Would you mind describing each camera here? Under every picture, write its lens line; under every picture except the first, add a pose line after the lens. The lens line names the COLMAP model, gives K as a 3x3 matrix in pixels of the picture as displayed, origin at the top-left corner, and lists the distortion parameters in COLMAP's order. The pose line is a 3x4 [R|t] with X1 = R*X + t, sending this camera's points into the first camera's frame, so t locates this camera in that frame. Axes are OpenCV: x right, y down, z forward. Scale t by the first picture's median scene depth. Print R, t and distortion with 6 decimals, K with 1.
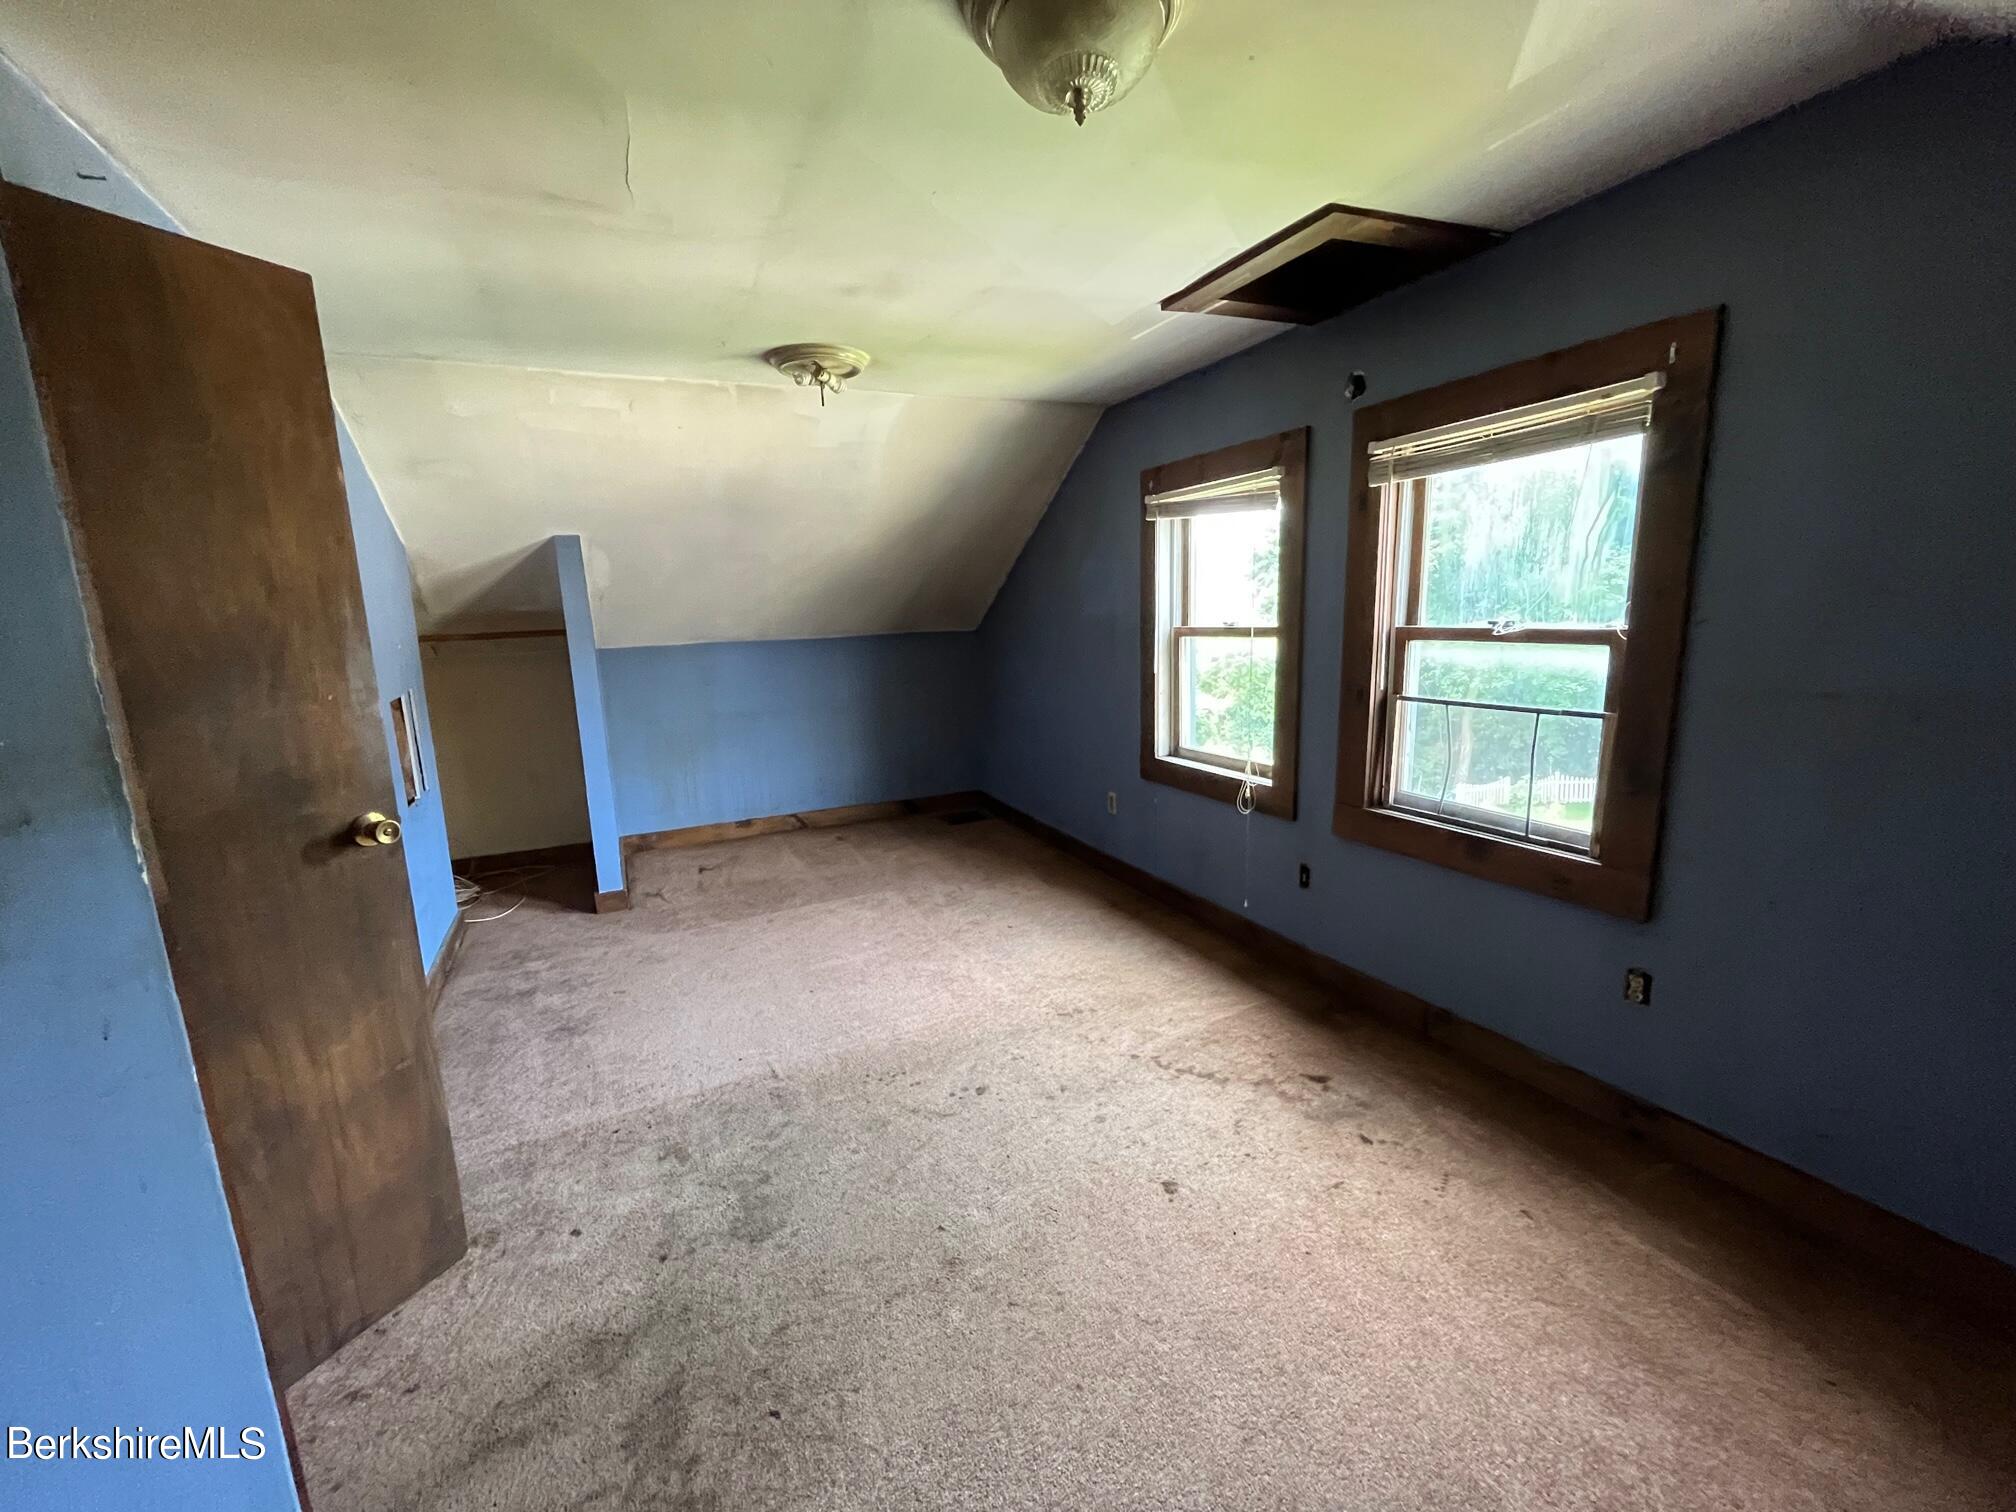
lens RADIAL K [[818.3, 0, 1004.3], [0, 818.3, 758.0], [0, 0, 1]] dist [-0.001666, -0.000385]
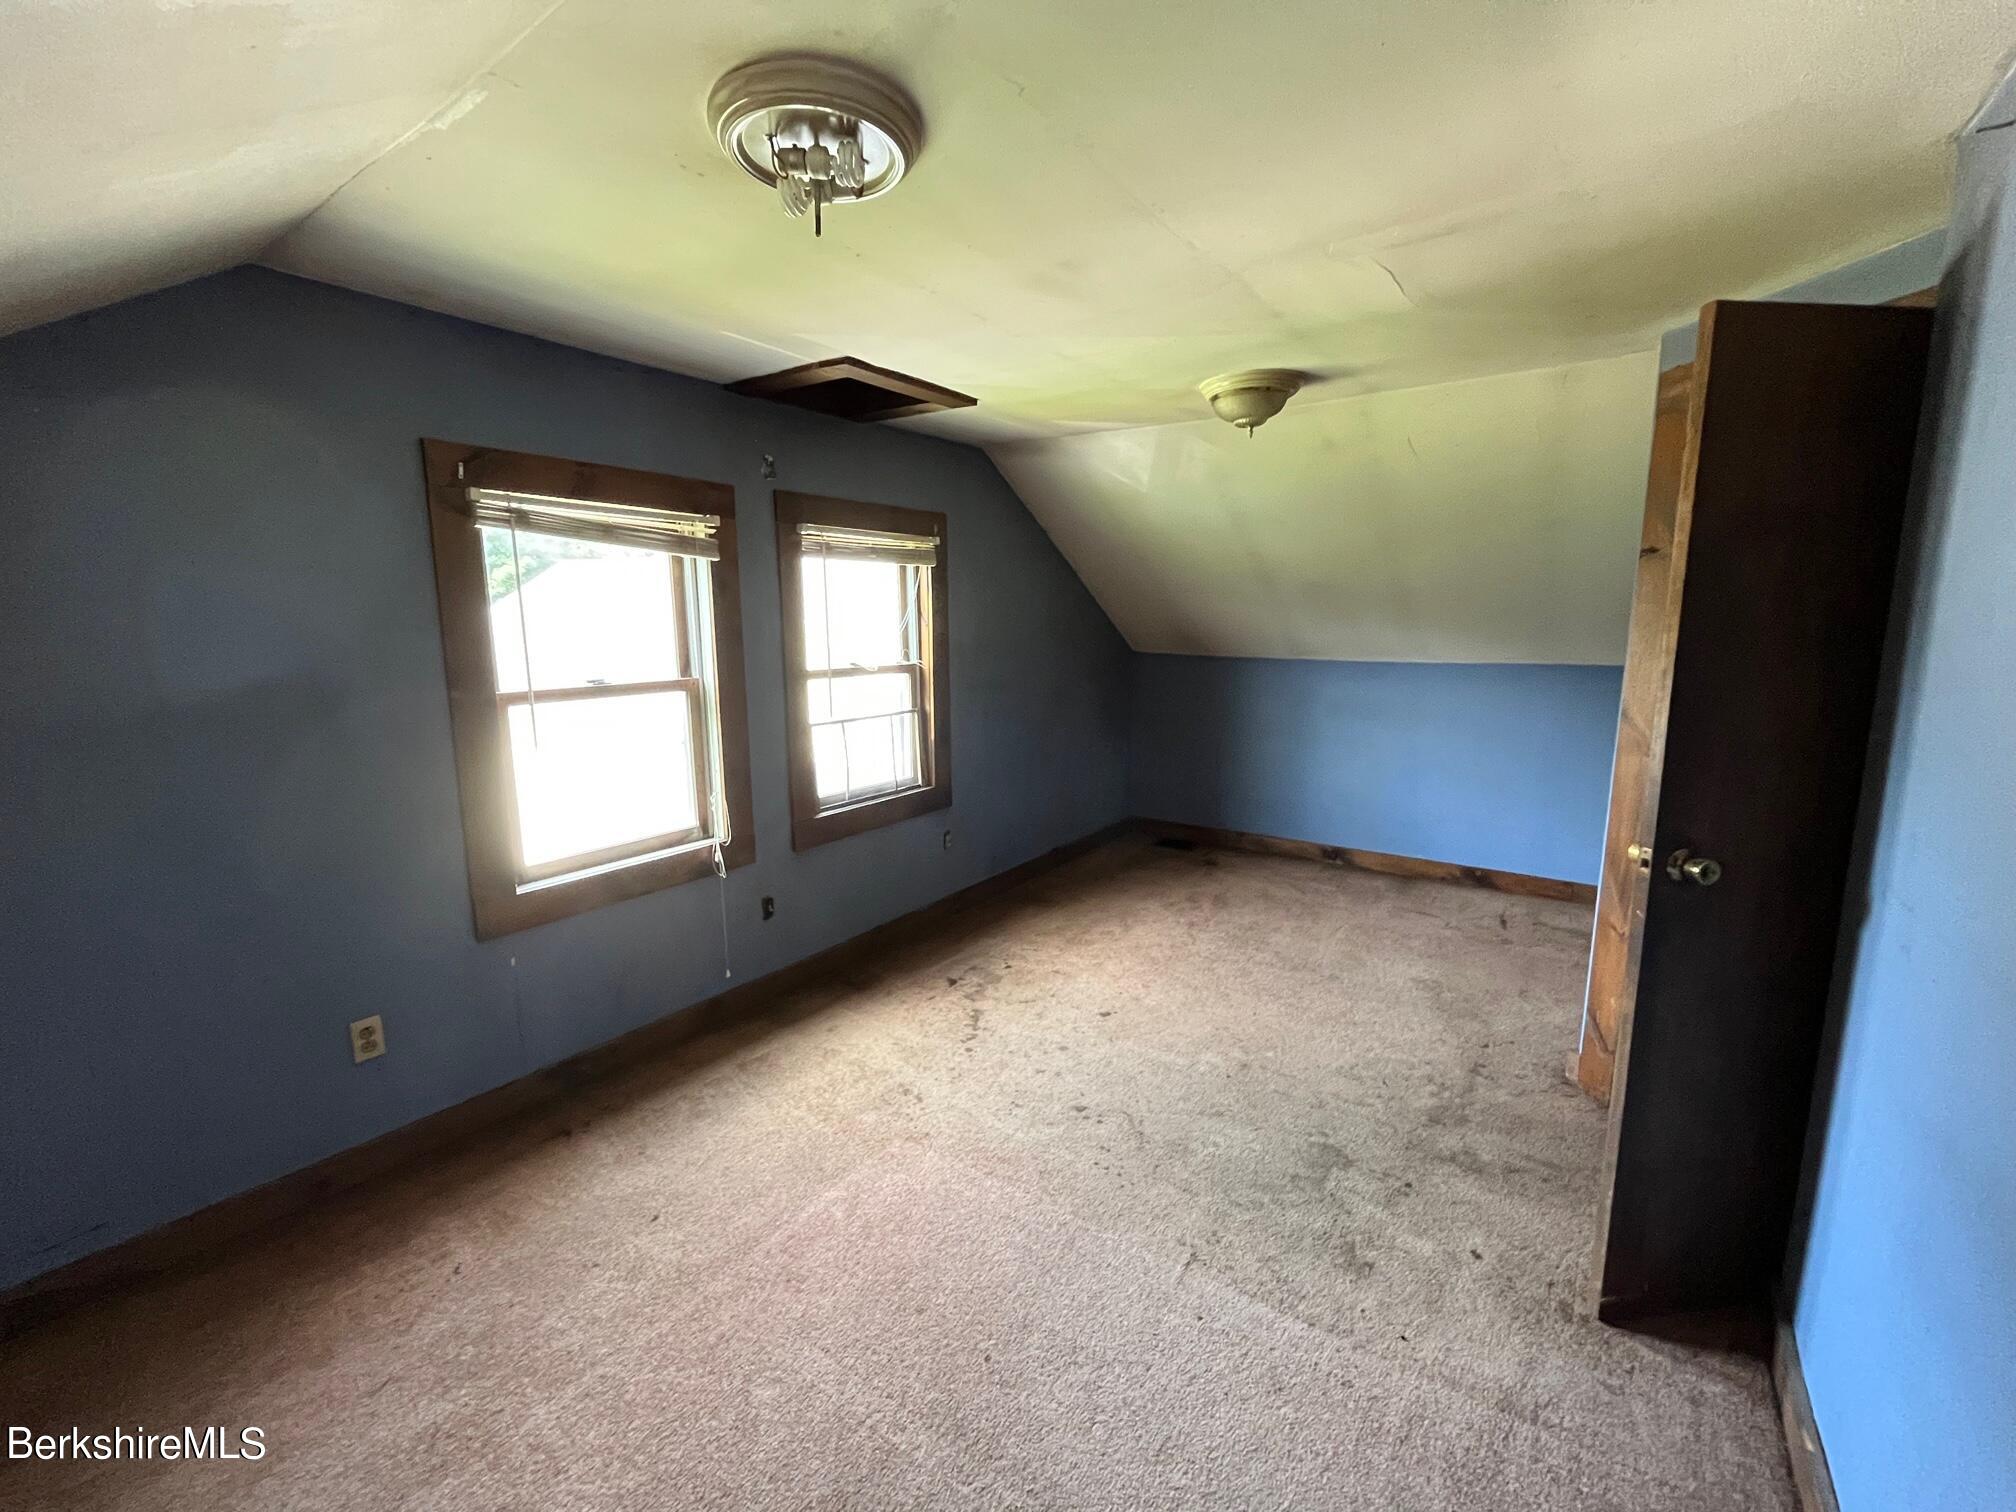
lens RADIAL K [[818.3, 0, 1004.3], [0, 818.3, 758.0], [0, 0, 1]] dist [-0.001666, -0.000385]
pose [[-0.471042, -0.107166, 0.875577, -0.736024], [0.182806, 0.959185, 0.215745, -0.230775], [-0.862961, 0.261686, -0.432226, 1.226999]]
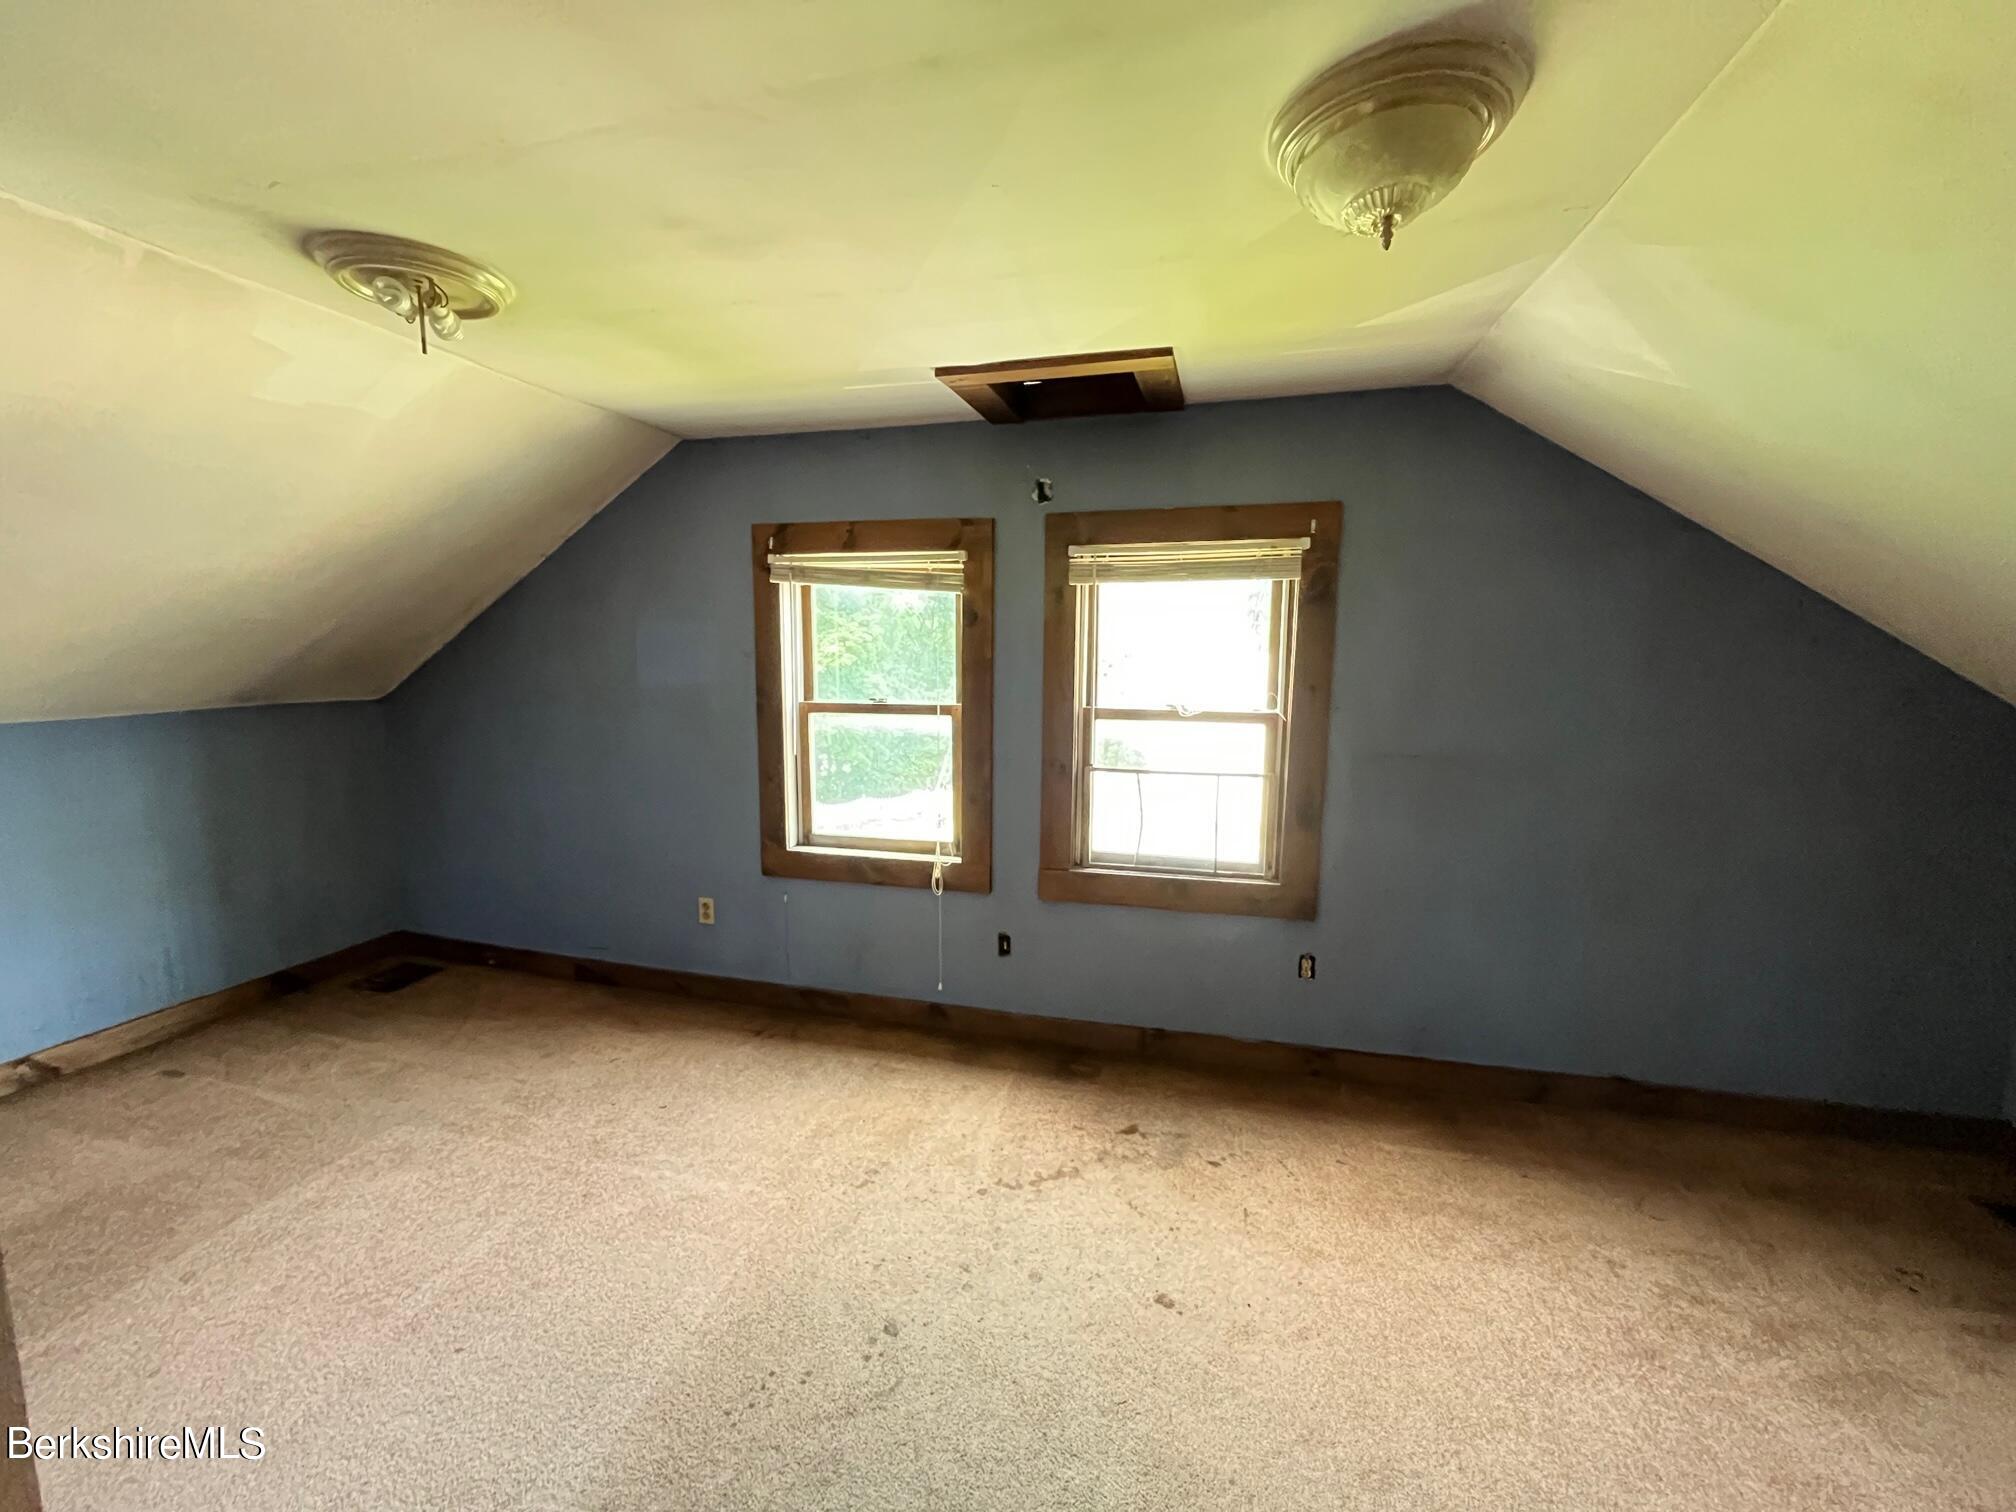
lens RADIAL K [[818.3, 0, 1004.3], [0, 818.3, 758.0], [0, 0, 1]] dist [-0.001666, -0.000385]
pose [[0.644049, -0.066315, 0.762105, -0.435511], [0.110145, 0.993894, -0.006598, -0.089376], [-0.757014, 0.088191, 0.647420, 0.331291]]
